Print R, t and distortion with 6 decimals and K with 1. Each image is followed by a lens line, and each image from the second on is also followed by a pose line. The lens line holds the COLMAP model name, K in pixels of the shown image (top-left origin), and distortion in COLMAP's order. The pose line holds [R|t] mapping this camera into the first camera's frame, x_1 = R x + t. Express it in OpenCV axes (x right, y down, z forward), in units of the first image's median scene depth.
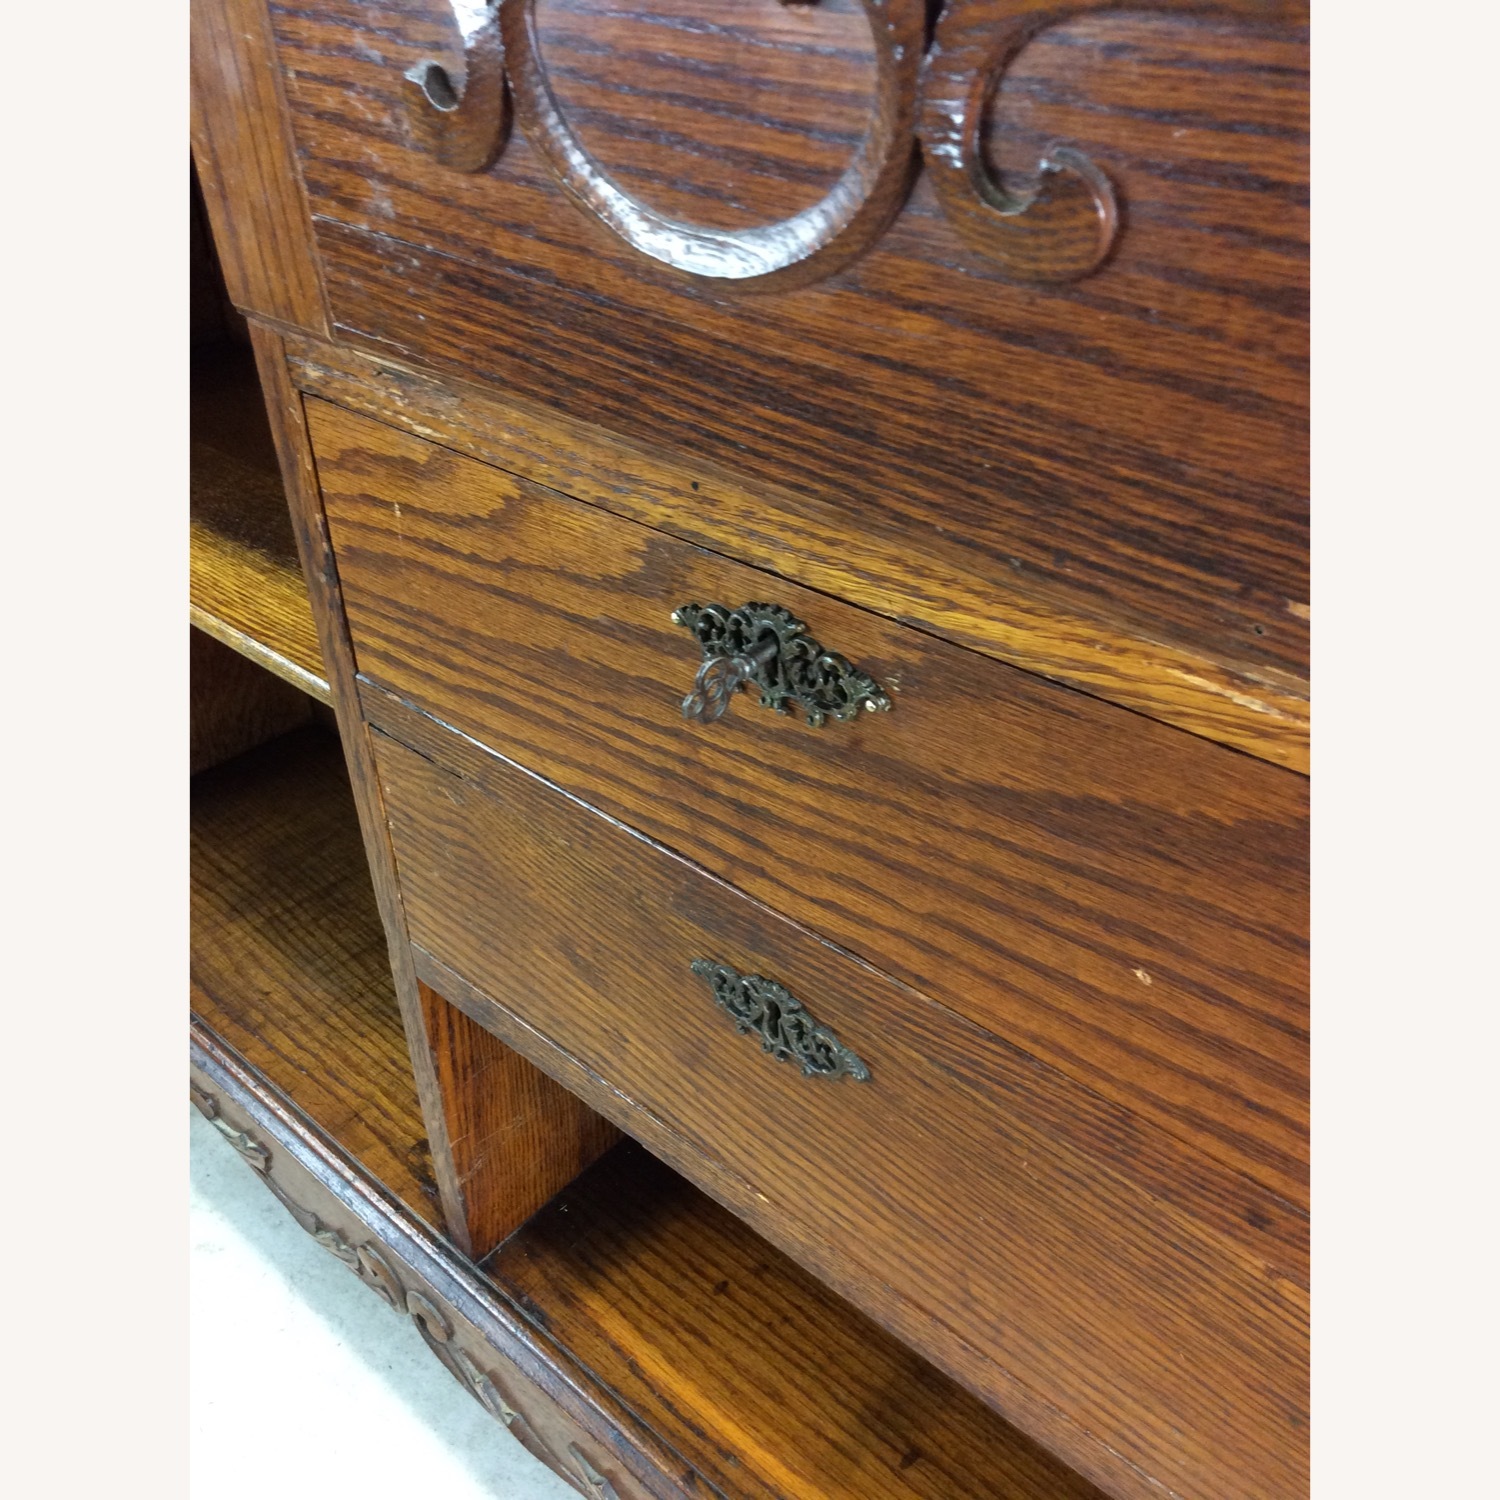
lens RADIAL K [[1359.6, 0, 731.5], [0, 1359.6, 750.2], [0, 0, 1]] dist [0.034721, 0.000000]
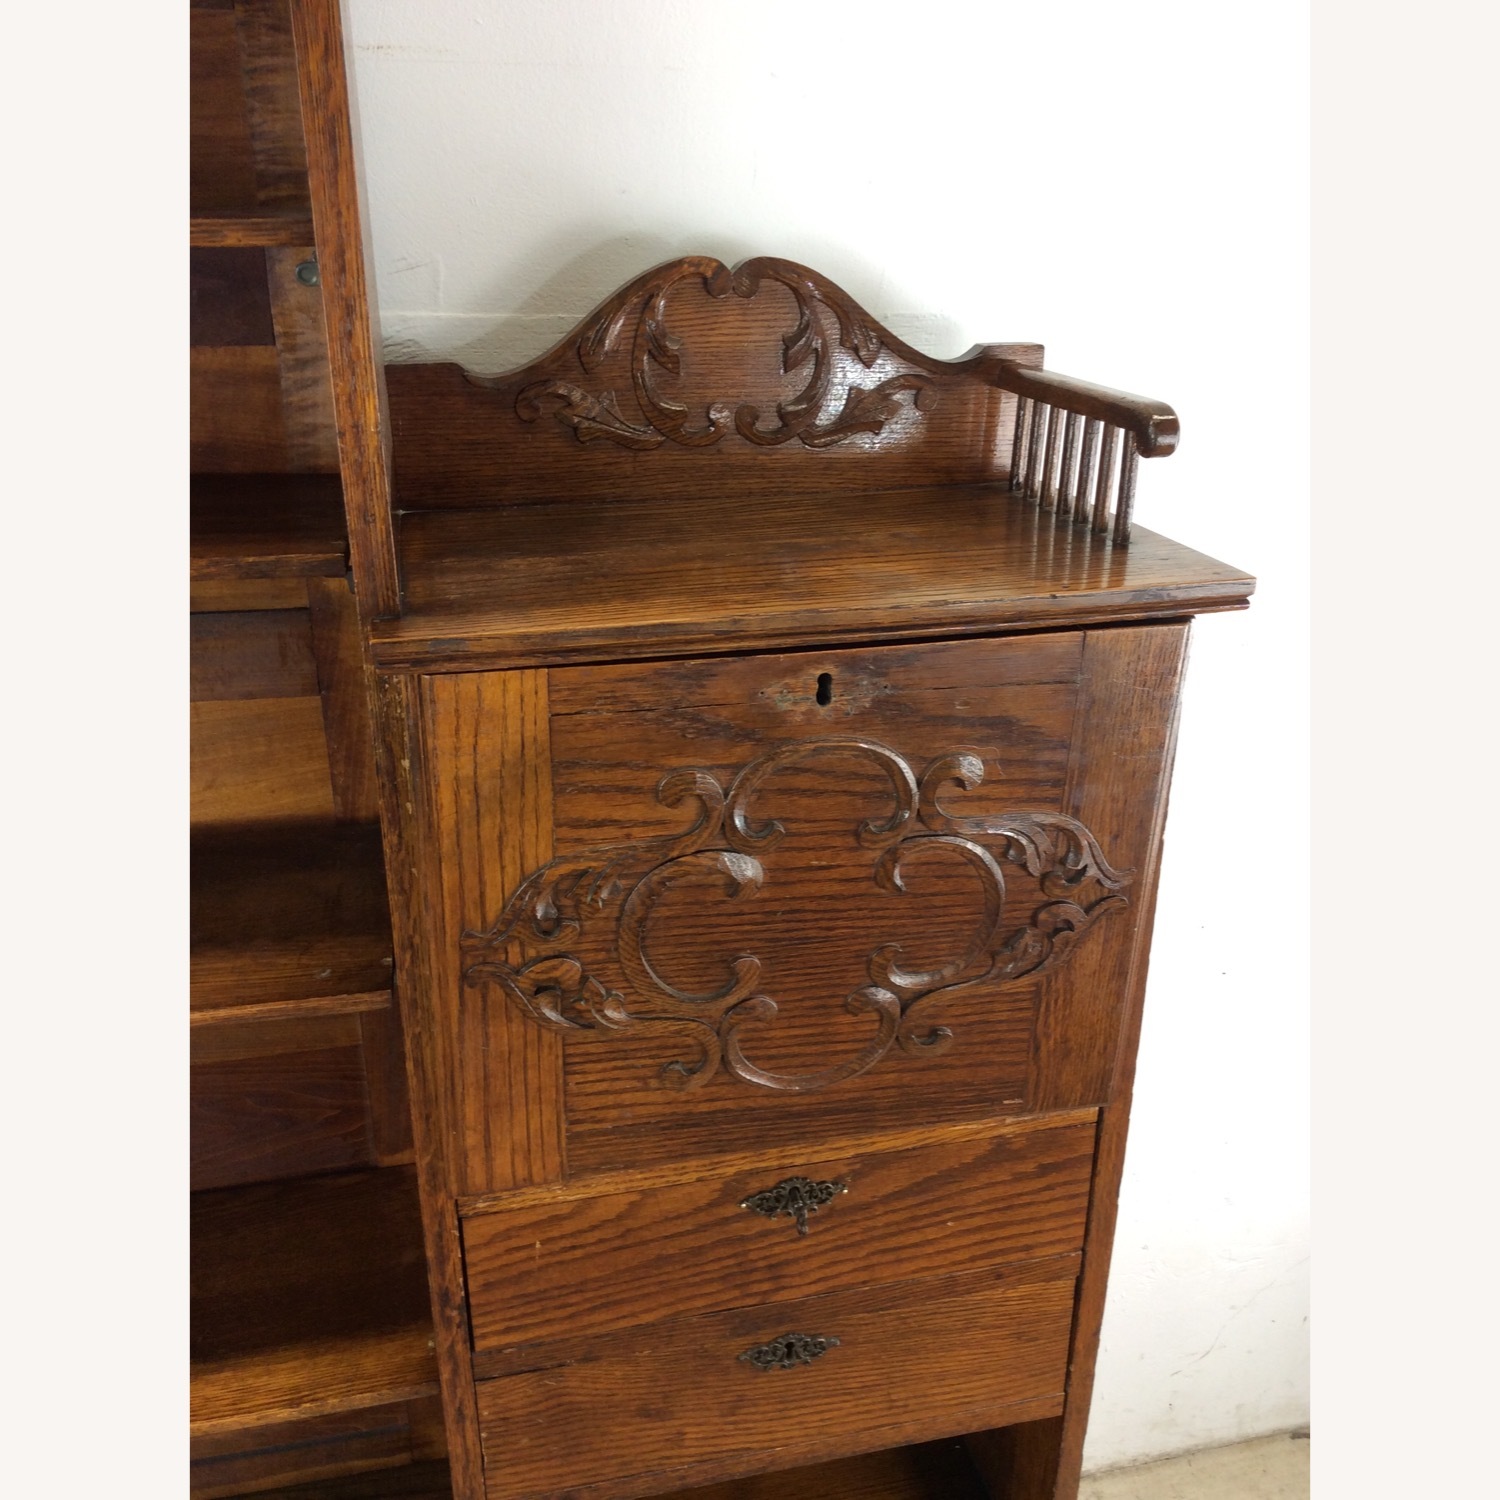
lens RADIAL K [[1359.6, 0, 745.0], [0, 1359.6, 757.2], [0, 0, 1]] dist [0.034721, 0.000000]
pose [[0.567646, -0.292780, 0.769453, -1.606230], [0.444809, 0.895537, 0.012609, -0.809340], [-0.692765, 0.335102, 0.638579, -0.764830]]
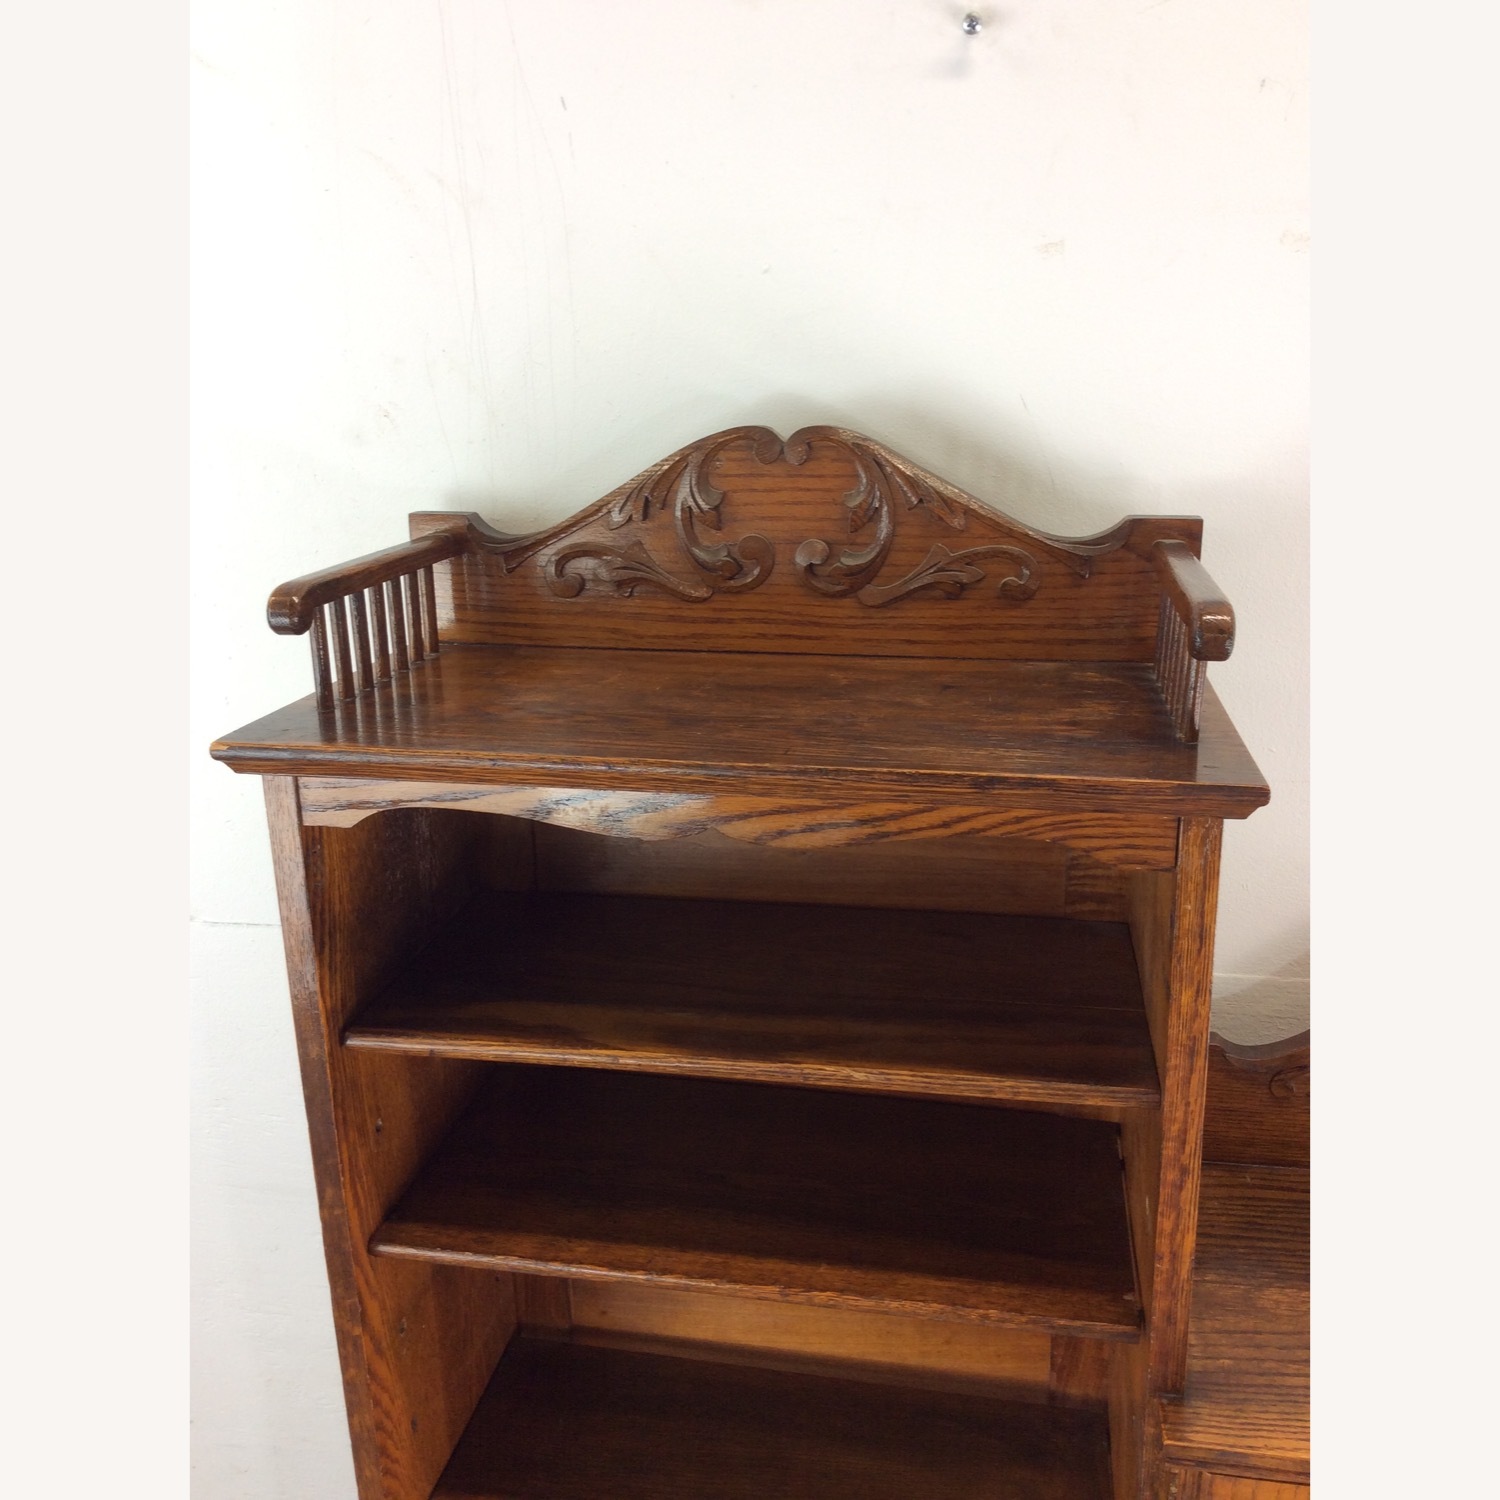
lens RADIAL K [[1359.6, 0, 735.9], [0, 1359.6, 757.8], [0, 0, 1]] dist [0.034721, 0.000000]
pose [[0.860077, -0.151721, 0.487081, -1.863081], [0.298200, 0.924179, -0.238683, -1.758448], [-0.413937, 0.350533, 0.840109, -1.154054]]
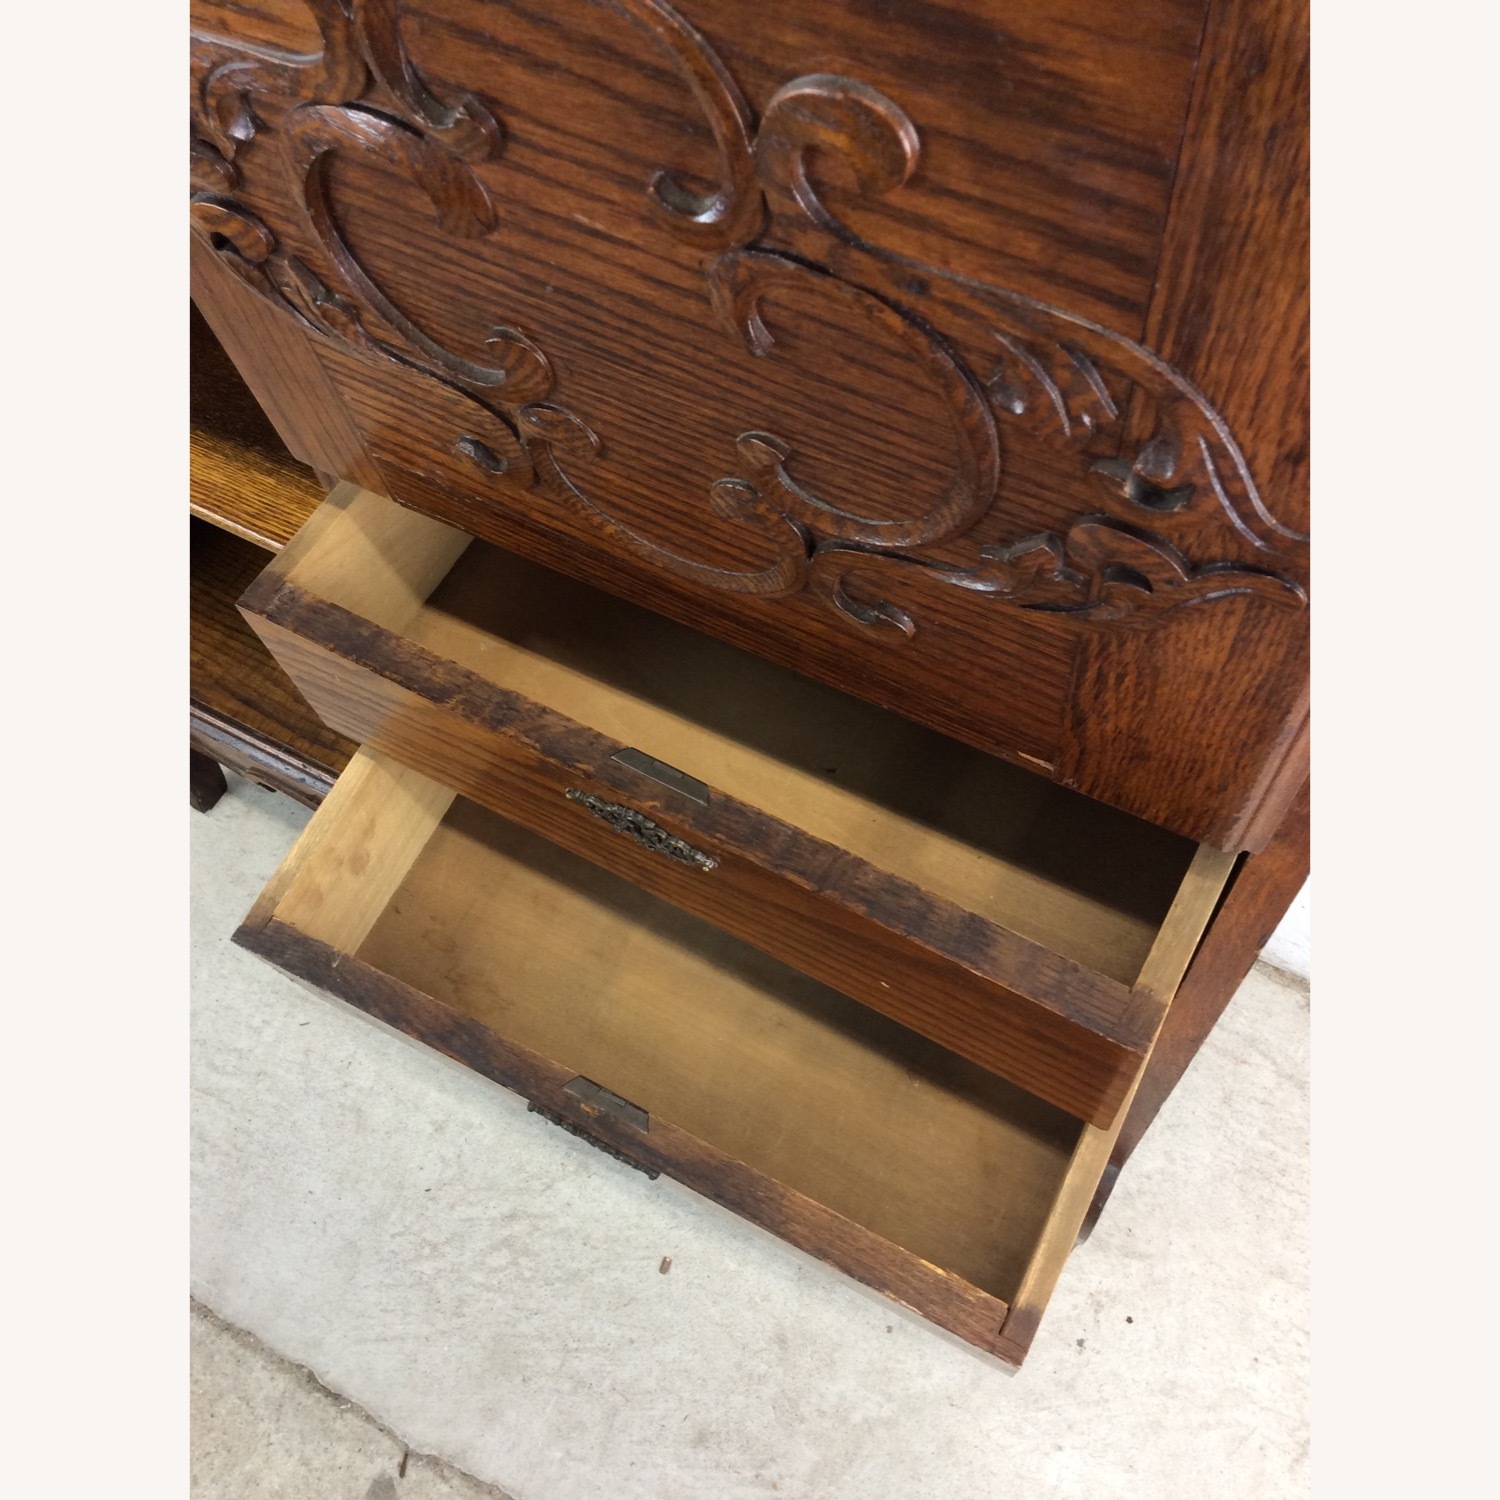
lens RADIAL K [[1359.6, 0, 740.4], [0, 1359.6, 747.0], [0, 0, 1]] dist [0.034721, 0.000000]
pose [[0.974567, -0.220044, 0.042429, -0.052360], [0.180237, 0.882157, 0.435101, -0.664422], [-0.133171, -0.416388, 0.899381, -0.488063]]
